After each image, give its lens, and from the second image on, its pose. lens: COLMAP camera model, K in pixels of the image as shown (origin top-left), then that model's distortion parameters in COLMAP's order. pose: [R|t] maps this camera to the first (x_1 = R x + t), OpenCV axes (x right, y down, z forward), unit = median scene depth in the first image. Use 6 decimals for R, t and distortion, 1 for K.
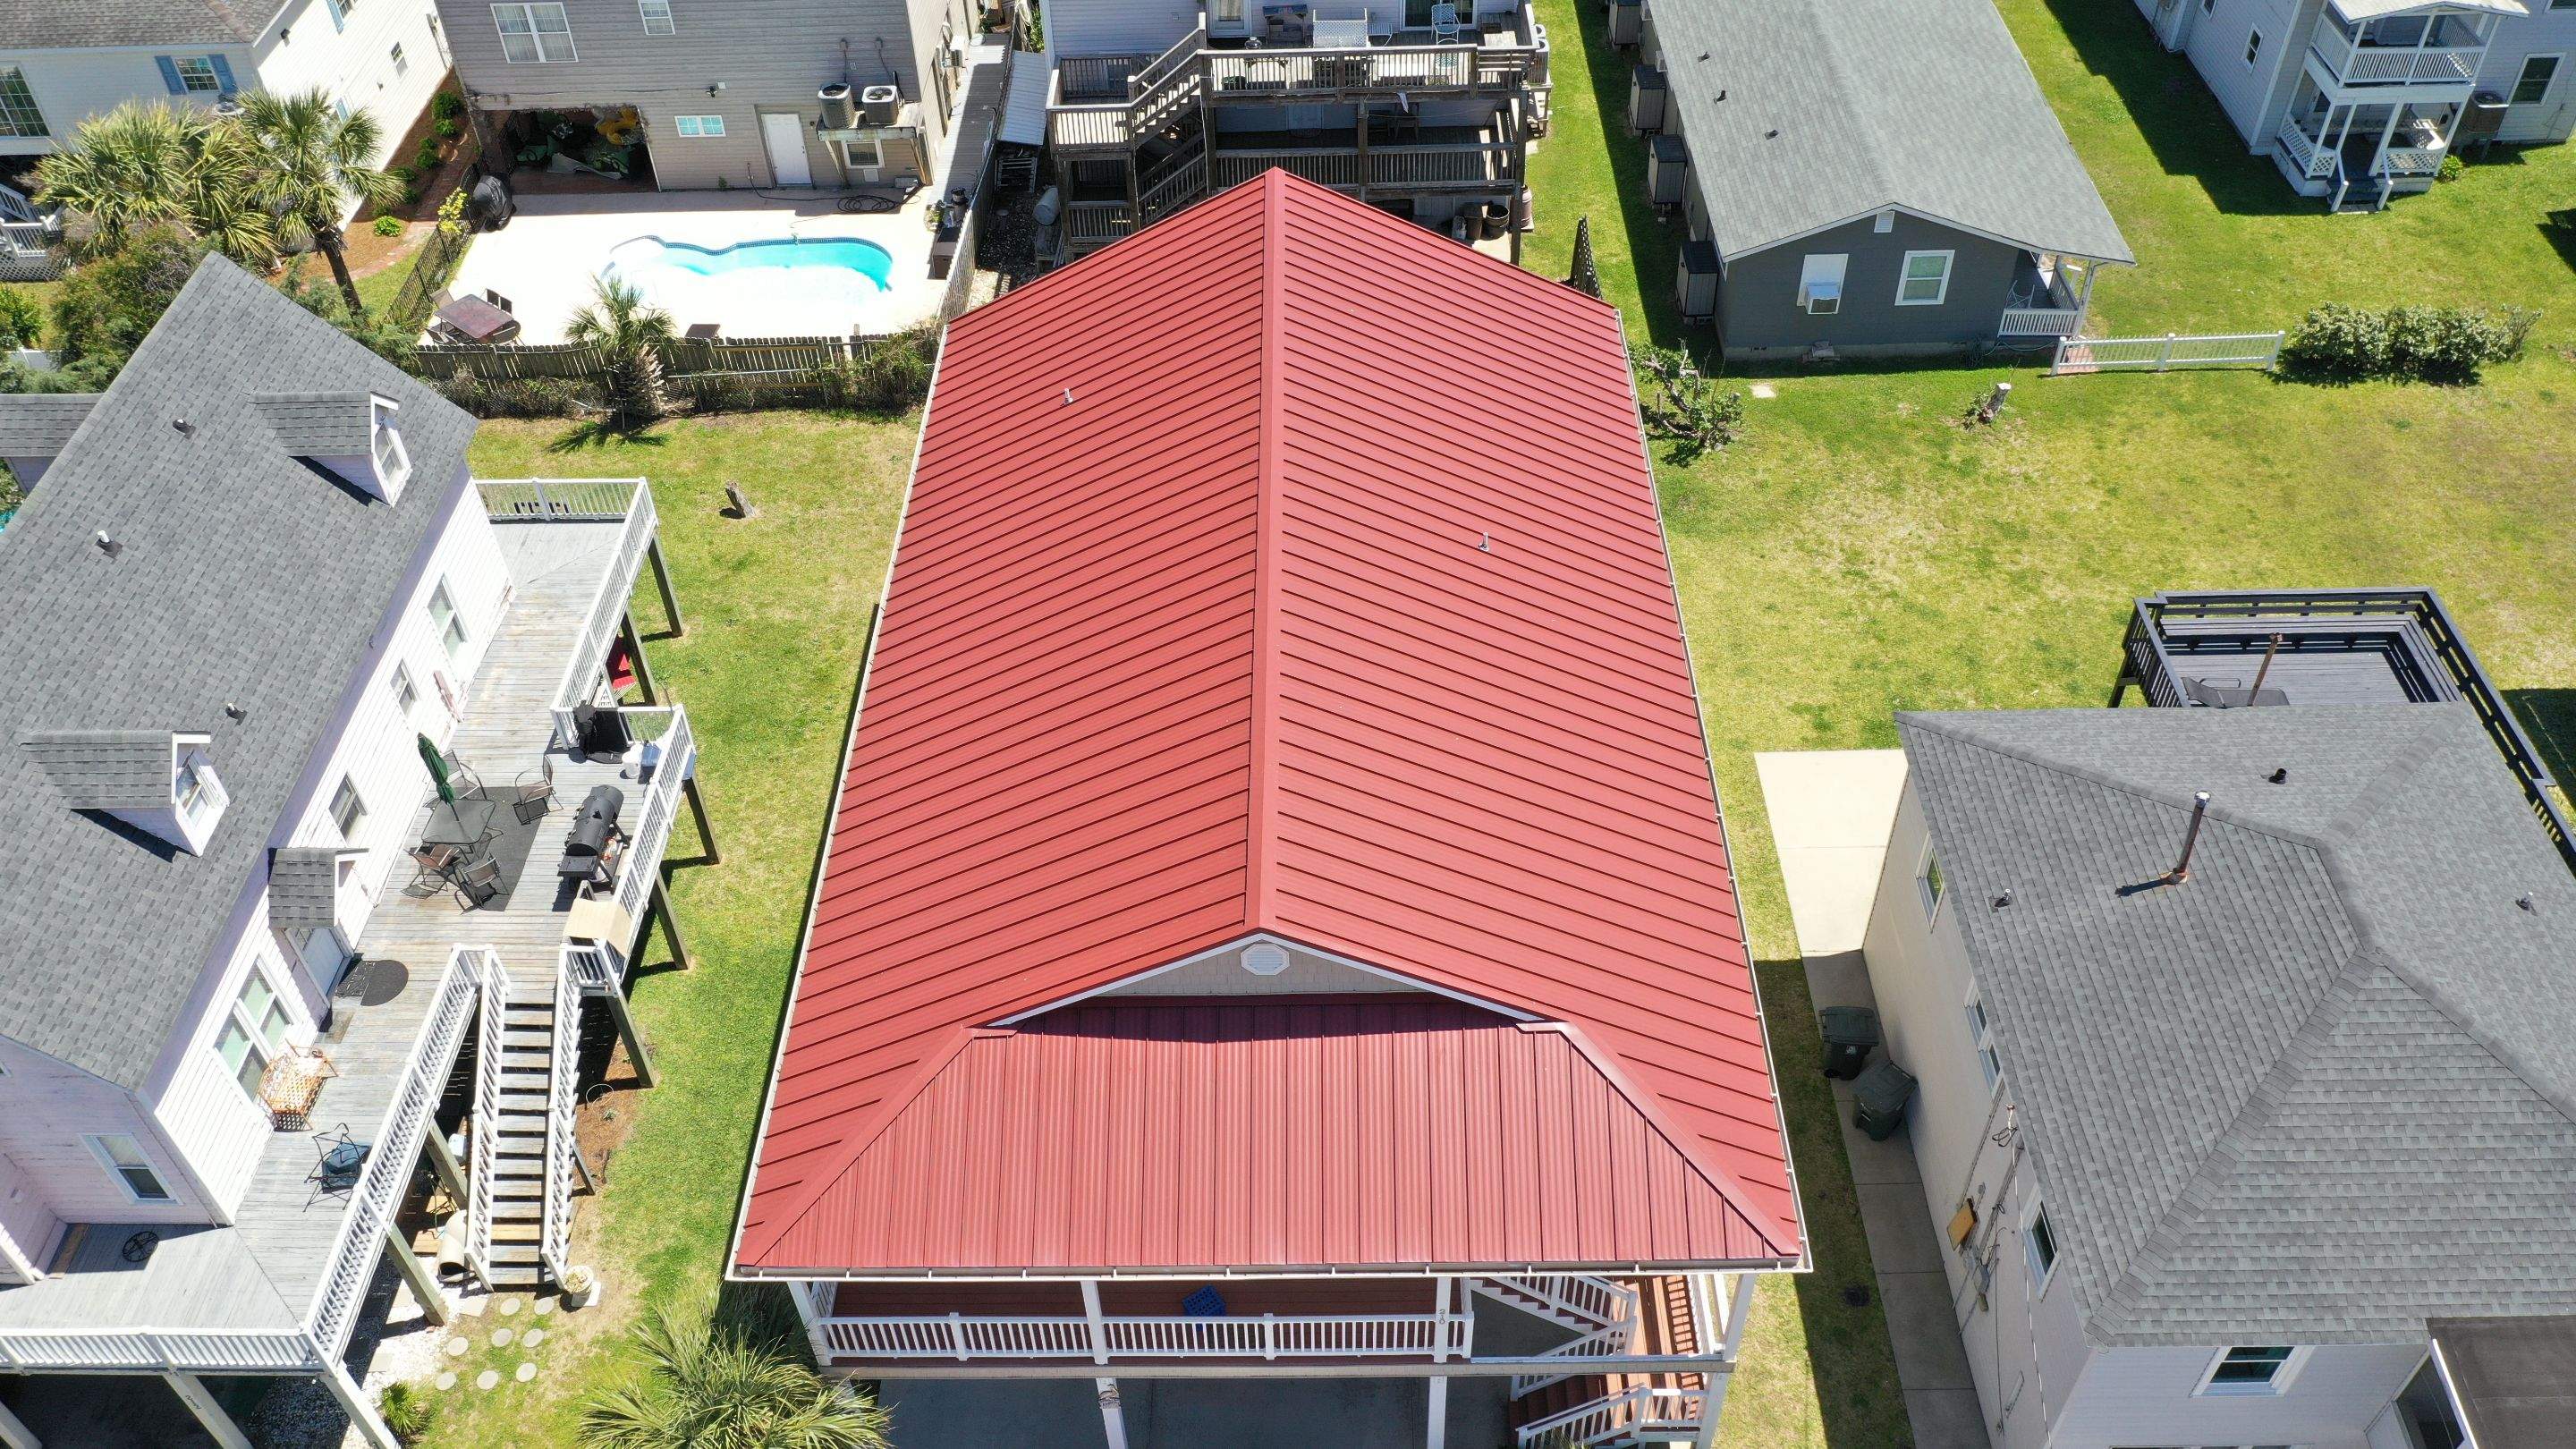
lens RADIAL K [[2029.4, 0, 1288.0], [0, 2029.4, 724.5], [0, 0, 1]] dist [-0.009563, -0.001600]
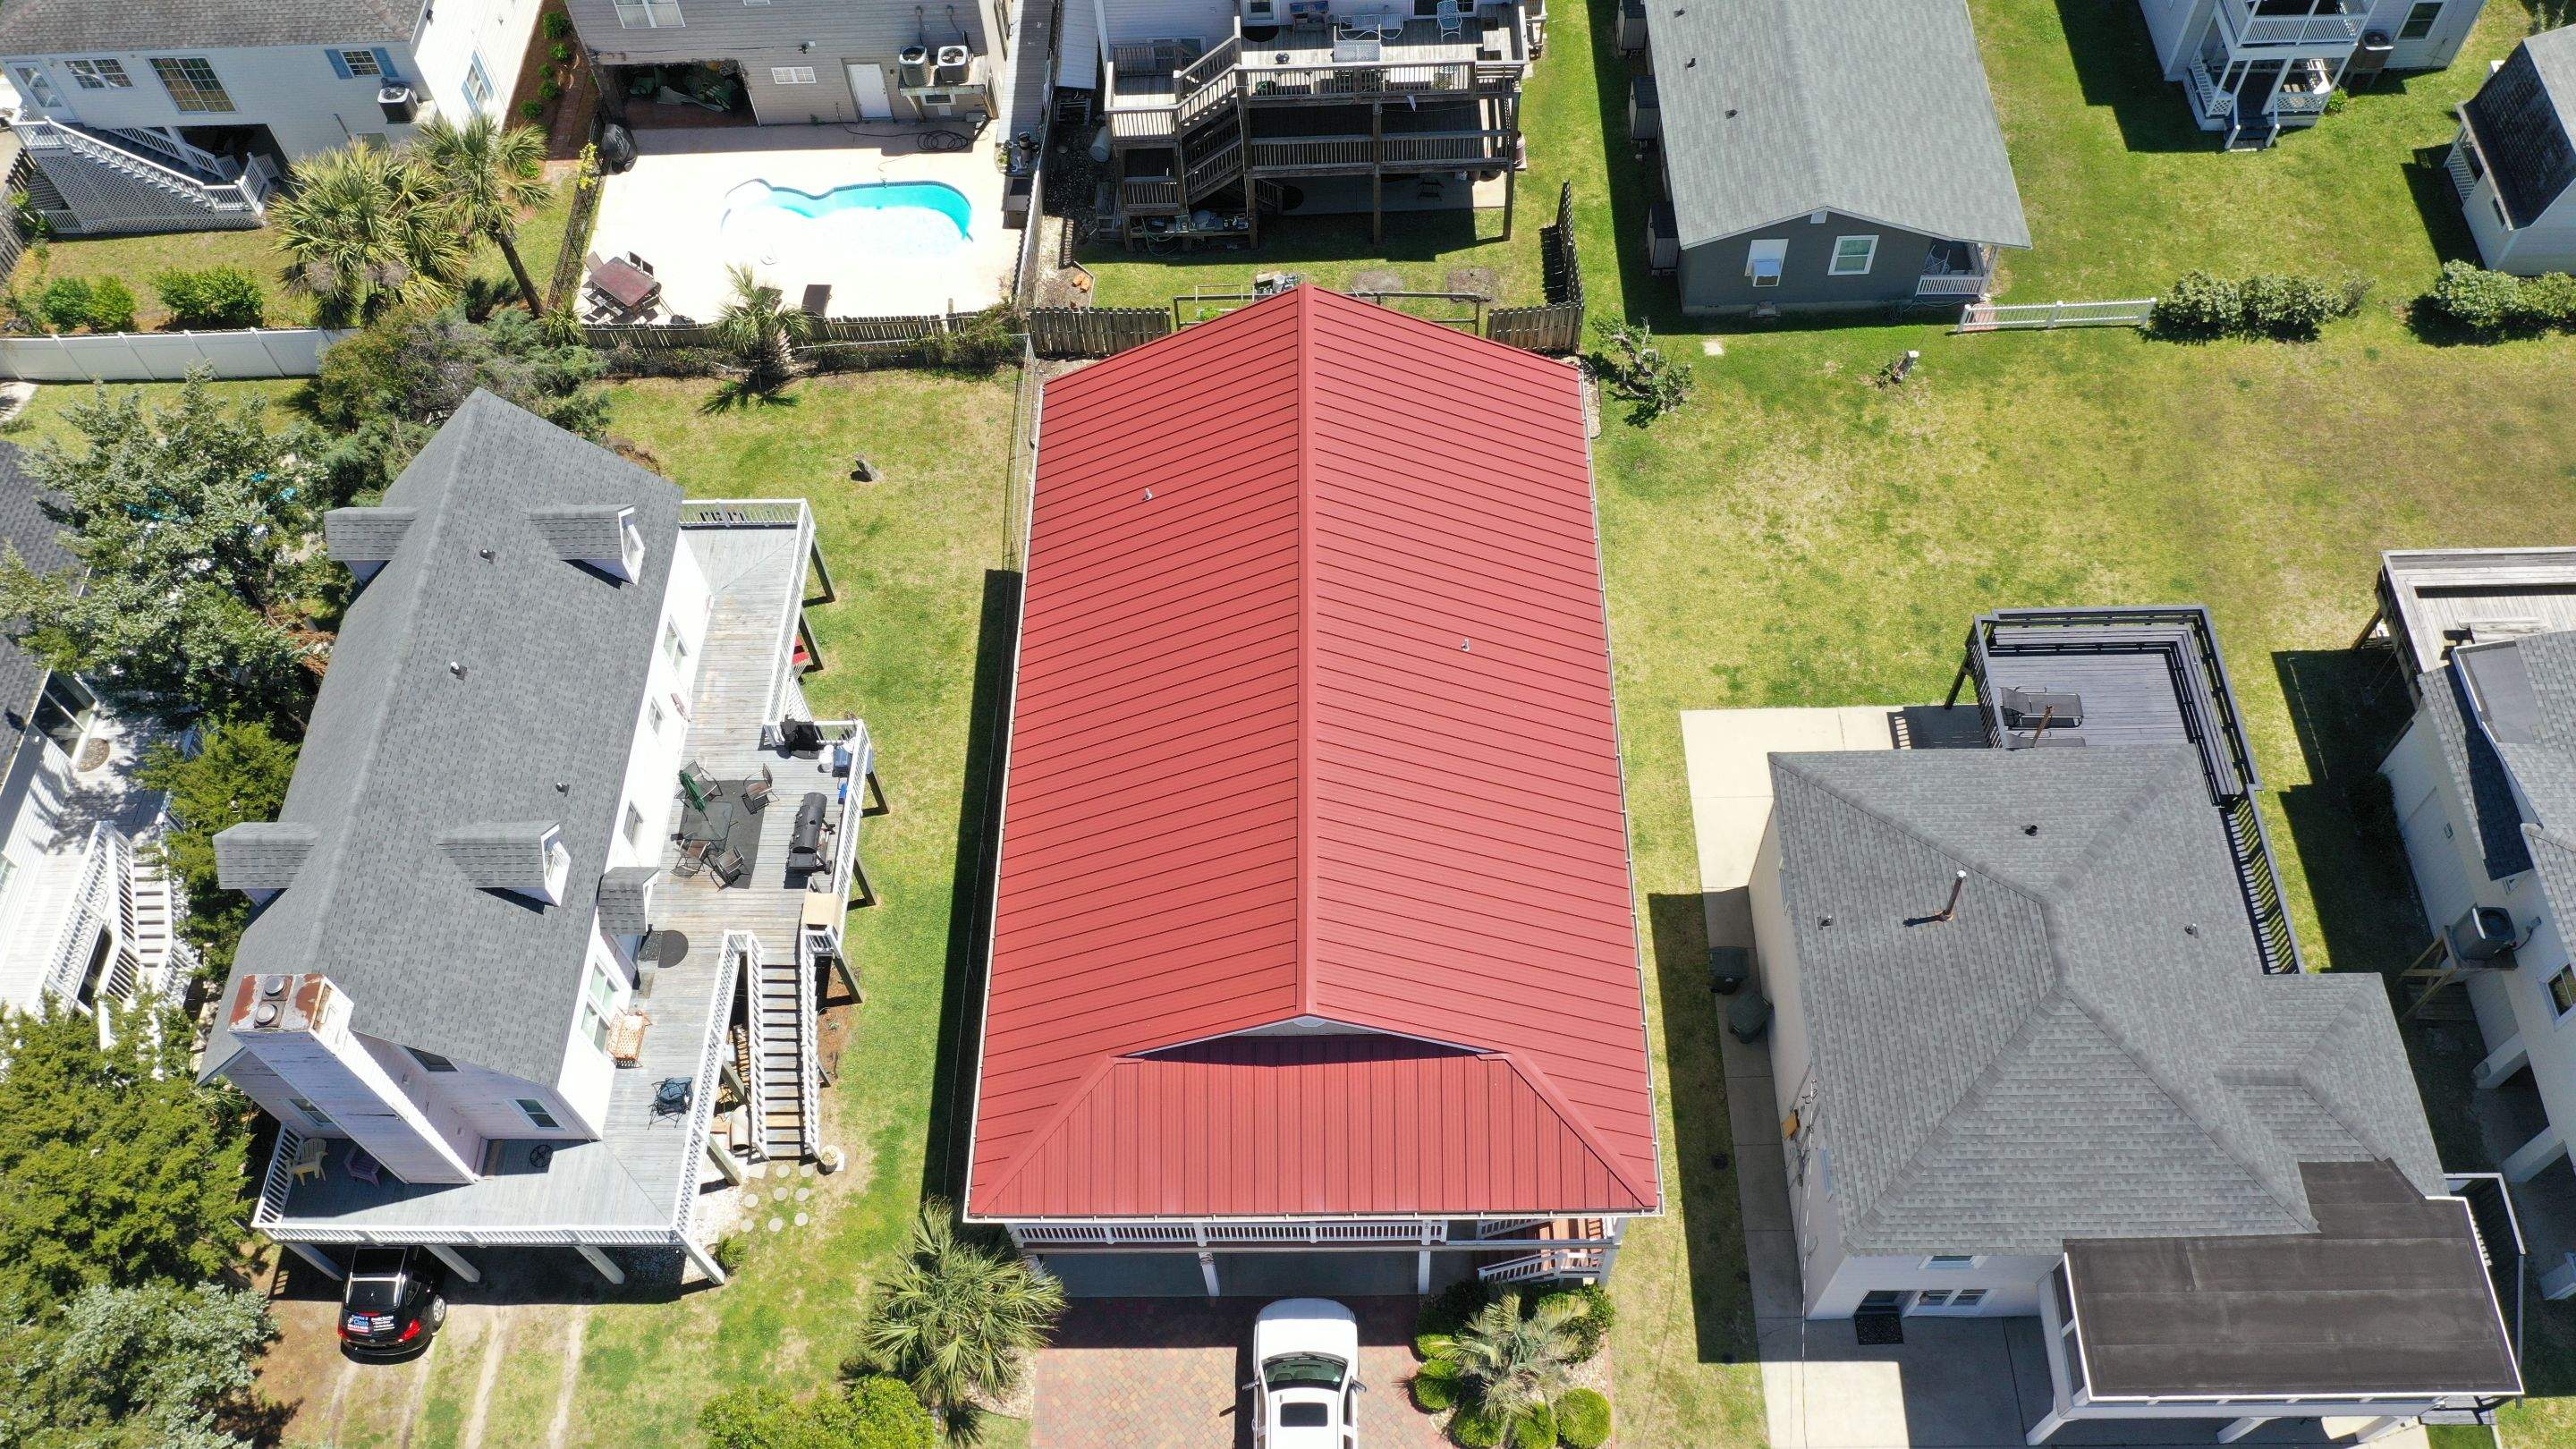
lens RADIAL K [[2029.4, 0, 1288.0], [0, 2029.4, 724.5], [0, 0, 1]] dist [-0.009563, -0.001600]
pose [[0.999916, -0.008016, -0.010201, -0.006678], [0.010175, 0.972360, 0.233265, -0.299751], [0.008049, -0.233349, 0.972360, -0.275157]]
